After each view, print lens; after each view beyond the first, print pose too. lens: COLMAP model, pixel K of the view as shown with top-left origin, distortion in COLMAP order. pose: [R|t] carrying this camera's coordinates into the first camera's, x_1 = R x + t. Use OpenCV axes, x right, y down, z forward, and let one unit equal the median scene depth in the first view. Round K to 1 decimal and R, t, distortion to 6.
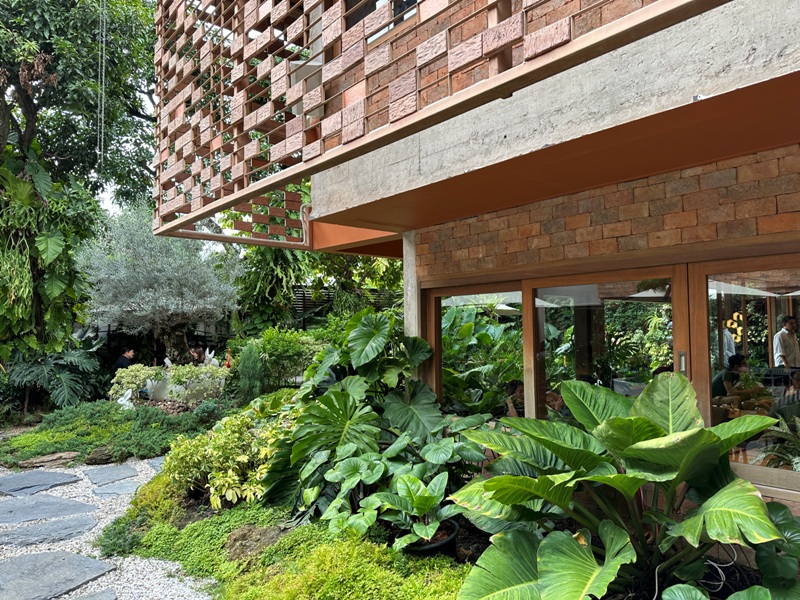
lens RADIAL K [[563.3, 0, 400.3], [0, 563.3, 302.6], [0, 0, 1]] dist [0.028999, -0.035463]
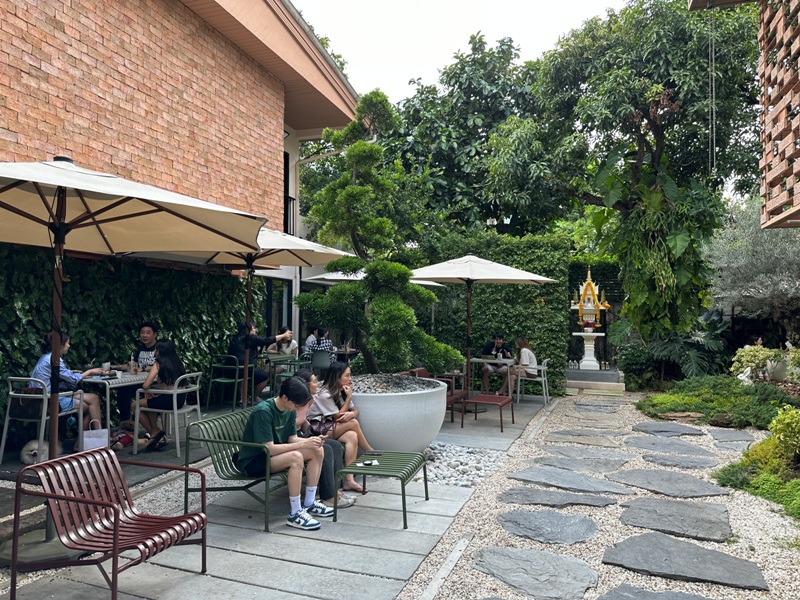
lens RADIAL K [[563.3, 0, 401.1], [0, 563.3, 303.1], [0, 0, 1]] dist [0.028999, -0.035463]
pose [[0.528189, -0.007769, -0.849092, 0.107184], [0.031381, 0.999454, 0.010376, -0.004210], [0.848547, -0.032126, 0.528144, -0.159844]]
